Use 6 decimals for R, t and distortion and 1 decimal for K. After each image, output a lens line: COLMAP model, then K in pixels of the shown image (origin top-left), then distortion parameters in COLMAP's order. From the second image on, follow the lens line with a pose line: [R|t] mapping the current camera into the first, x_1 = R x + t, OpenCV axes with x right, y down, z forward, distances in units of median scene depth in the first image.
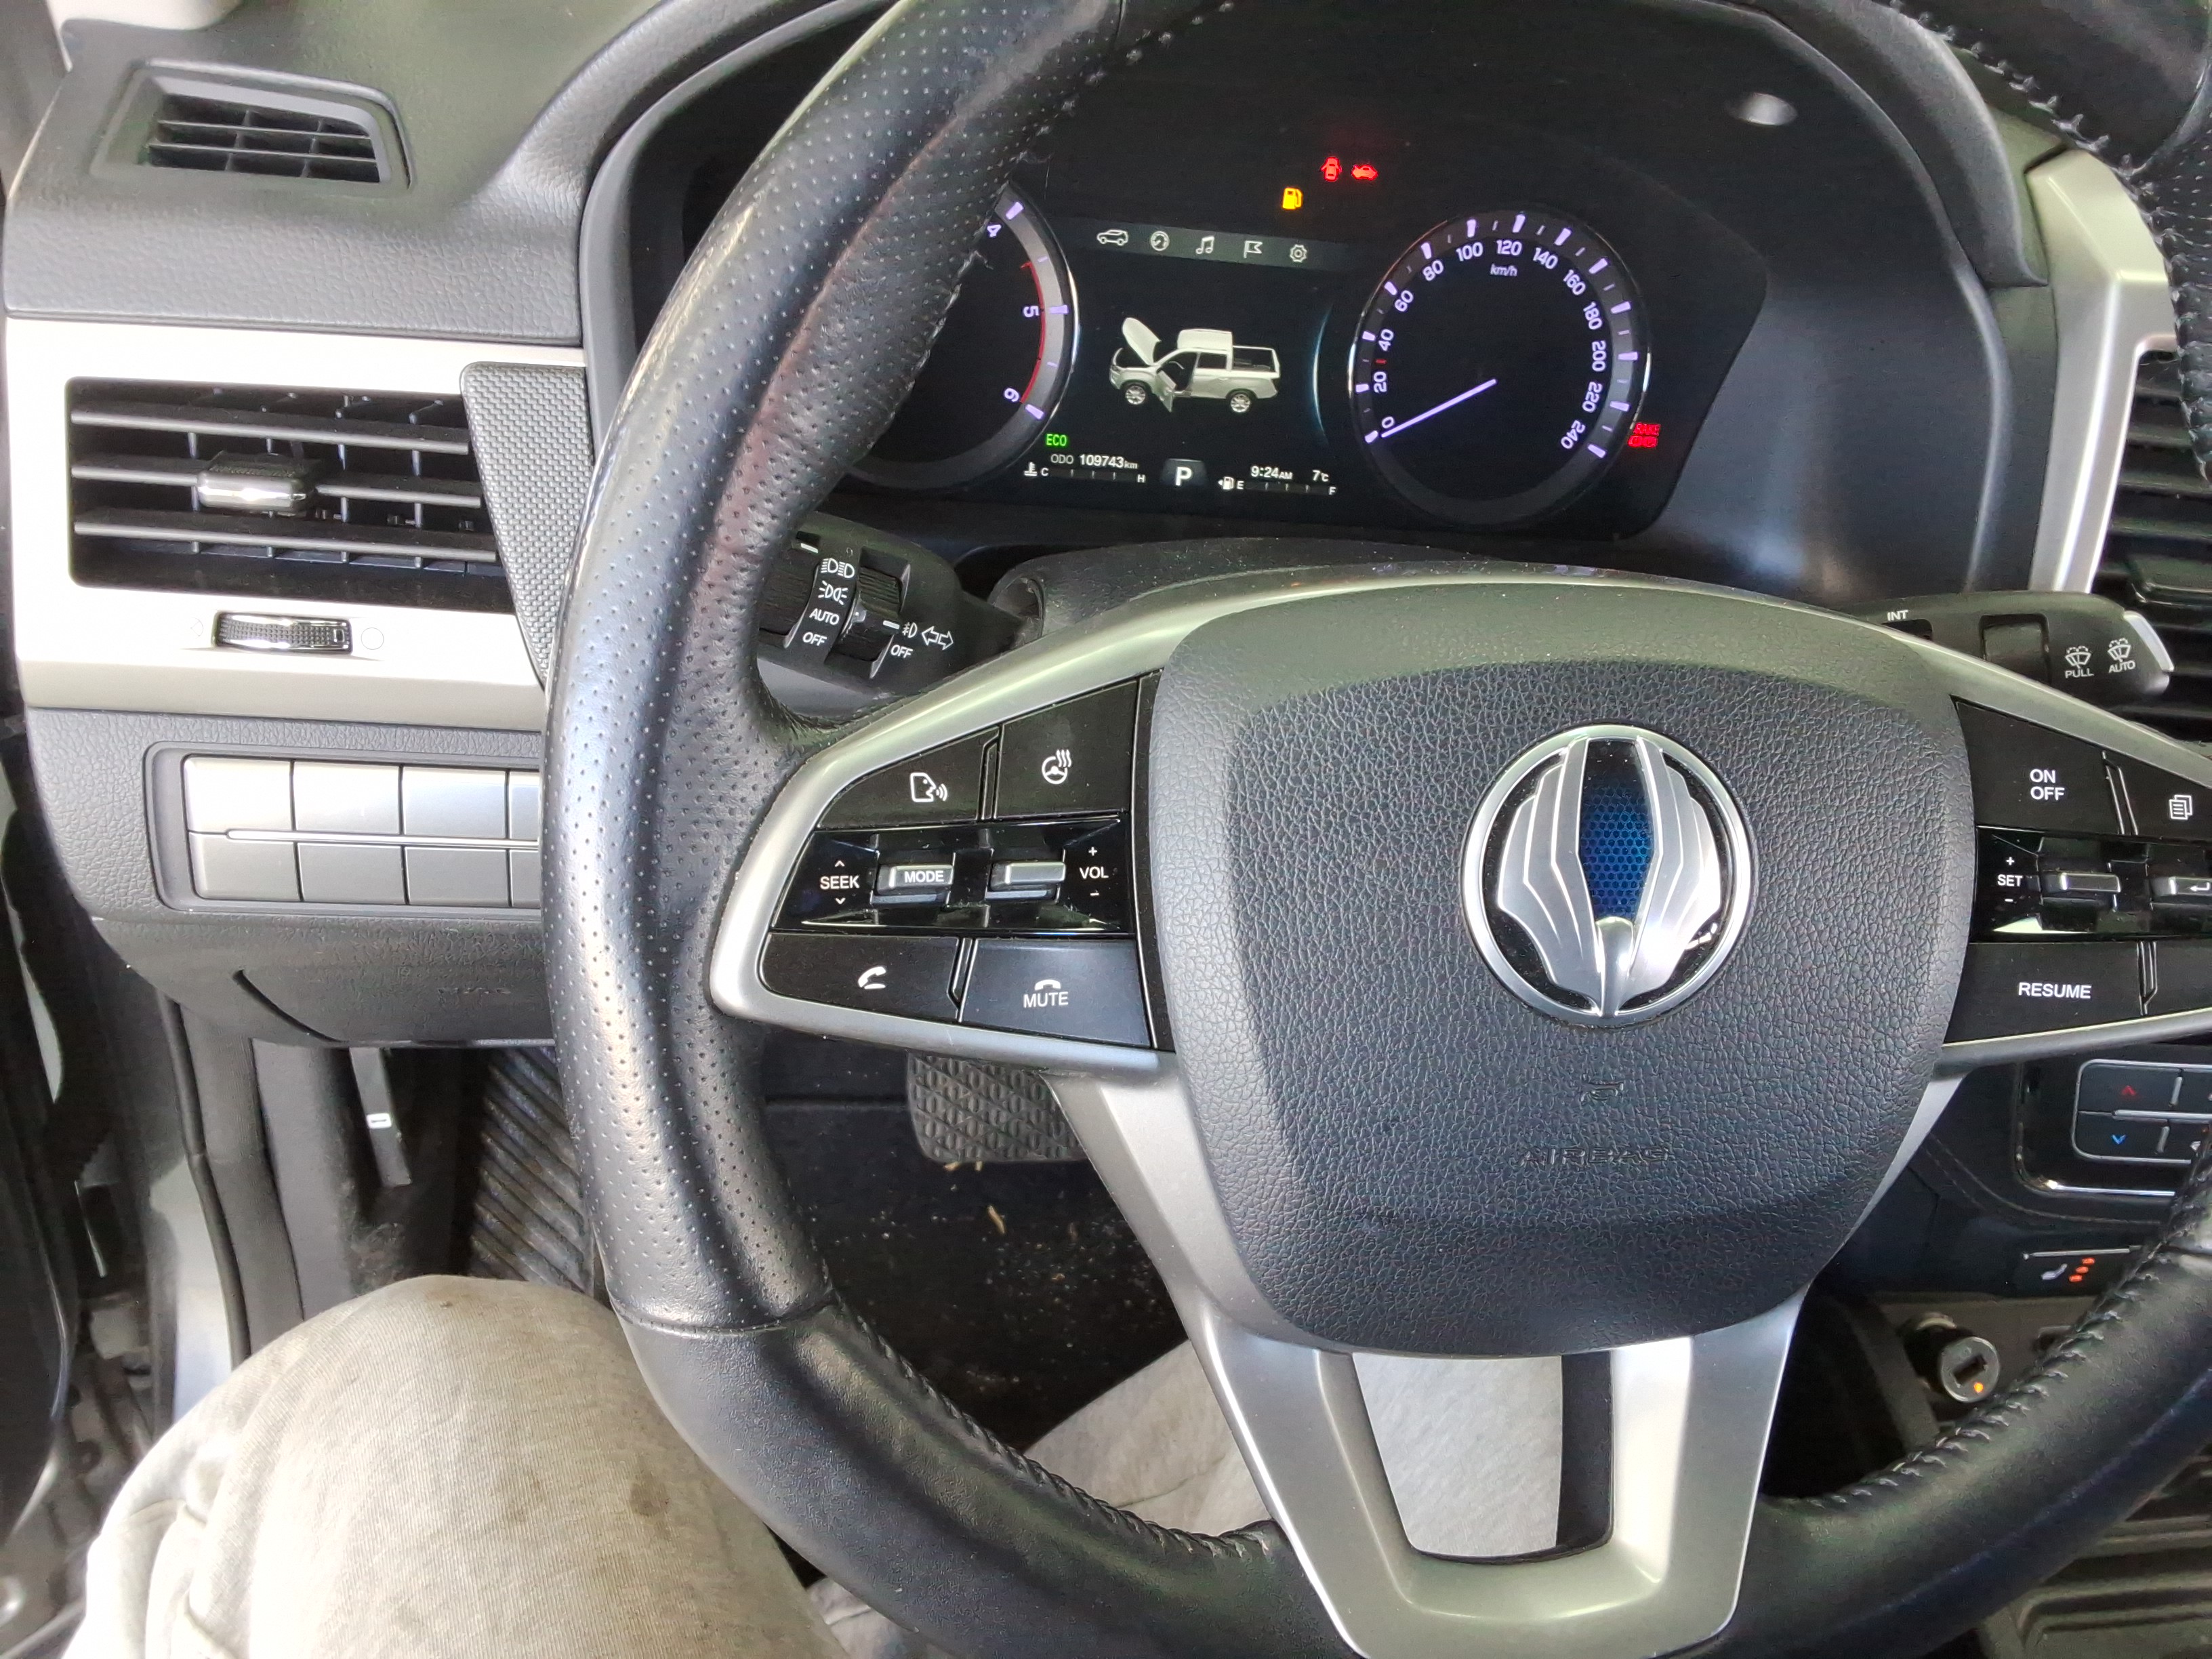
lens RADIAL K [[1780.2, 0, 1107.7], [0, 1780.2, 885.3], [0, 0, 1]] dist [0.114261, -0.170698]
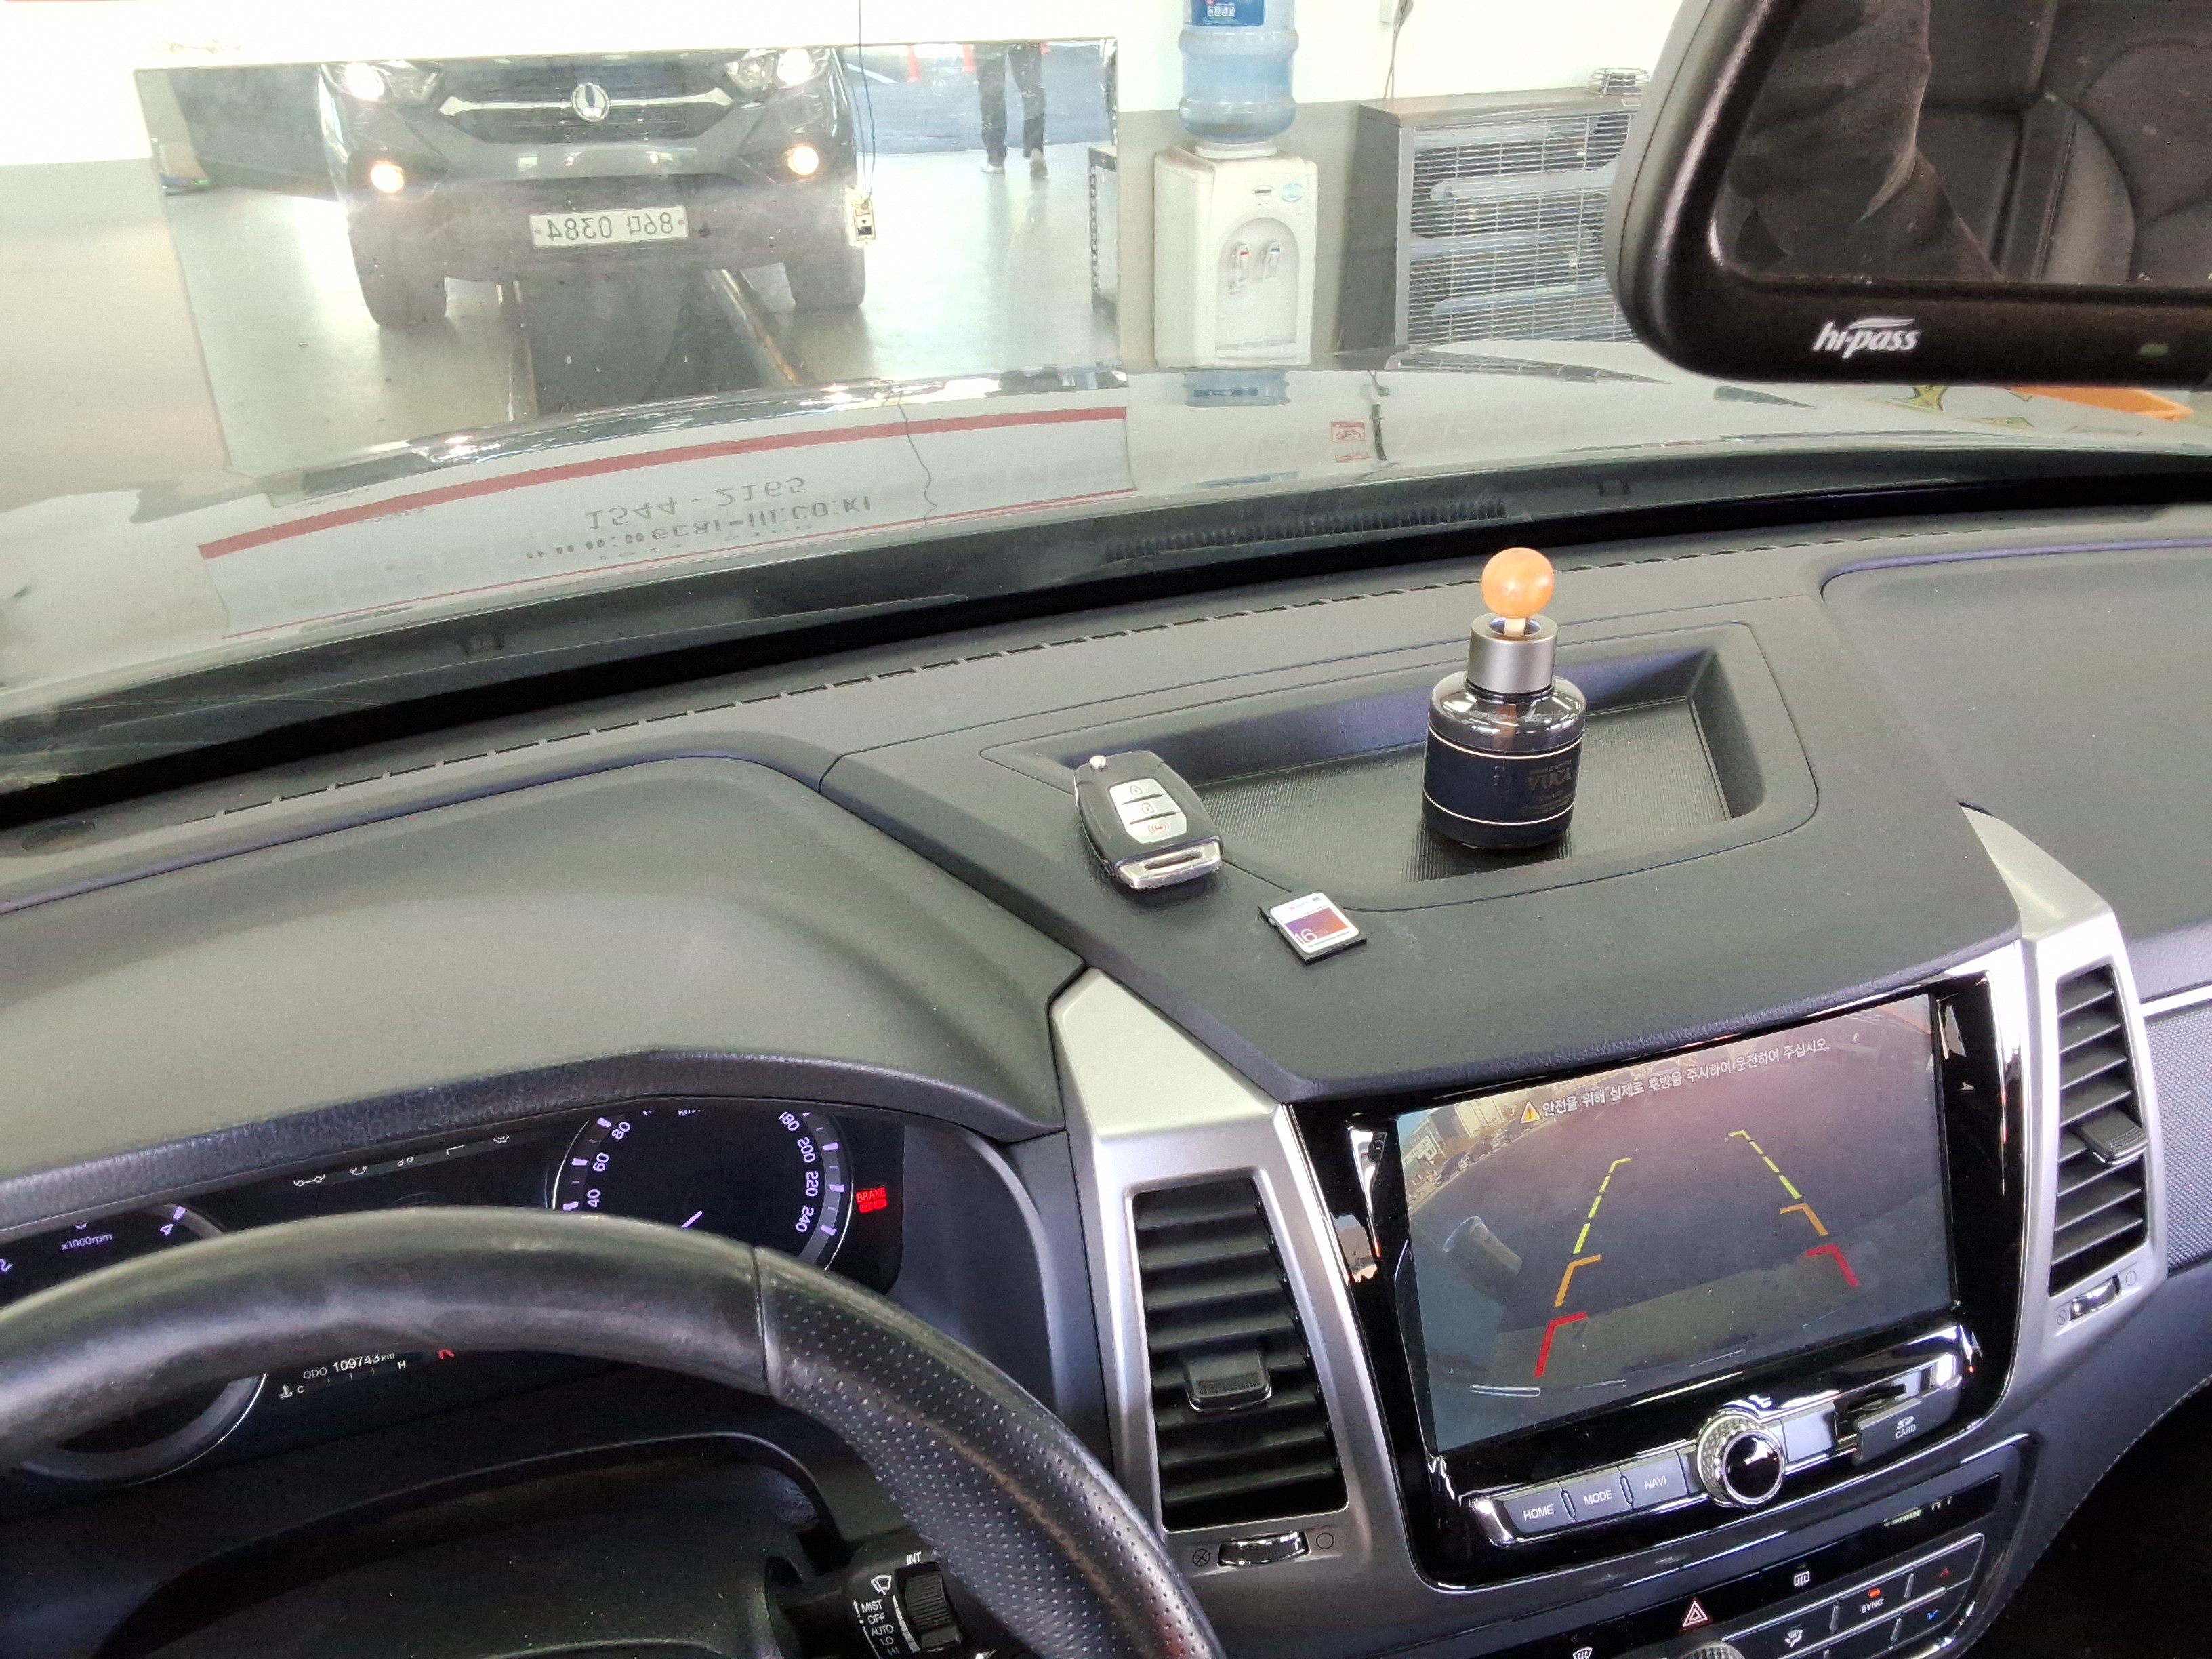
lens RADIAL K [[1780.2, 0, 1107.7], [0, 1780.2, 885.3], [0, 0, 1]] dist [0.114261, -0.170698]
pose [[0.971125, -0.225374, 0.078246, 0.414164], [0.233768, 0.964417, -0.123497, -0.280122], [-0.047629, 0.138223, 0.989255, -0.109949]]
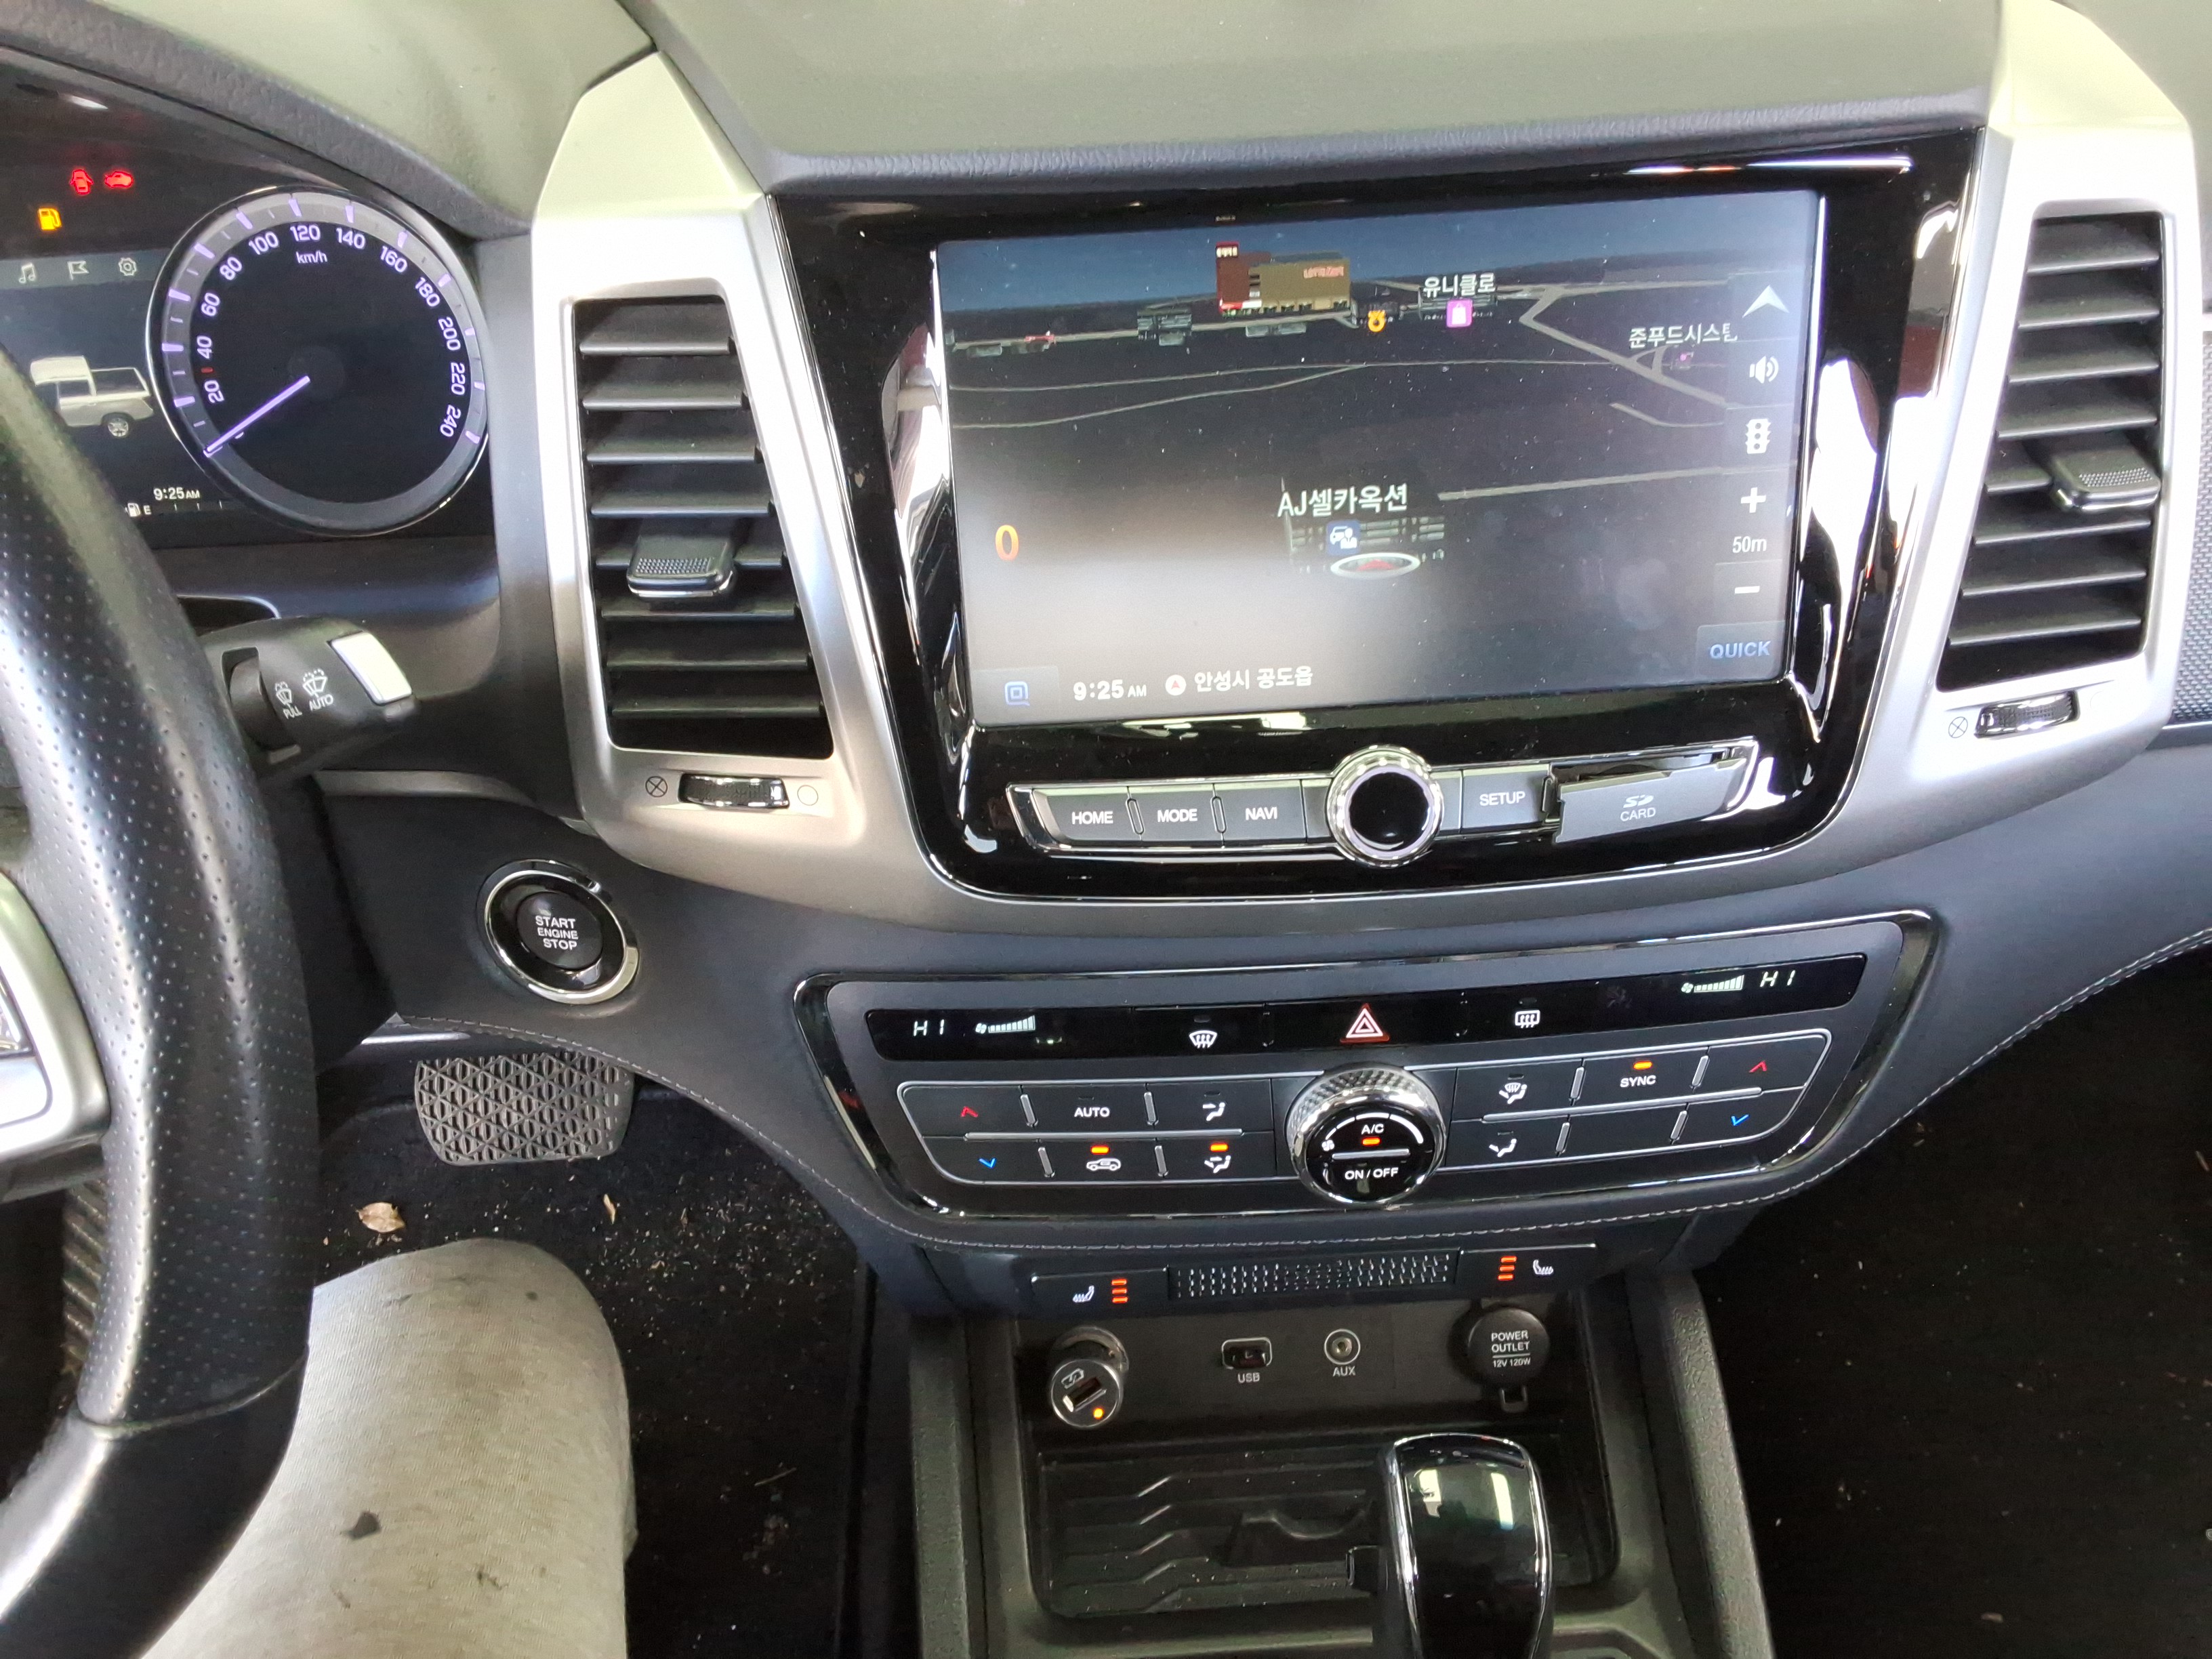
lens RADIAL K [[1780.2, 0, 1107.7], [0, 1780.2, 885.3], [0, 0, 1]] dist [0.114261, -0.170698]
pose [[0.978043, -0.066502, -0.197510, 0.788156], [0.076628, 0.996085, 0.044067, -0.029831], [0.193806, -0.058234, 0.979310, 0.150999]]
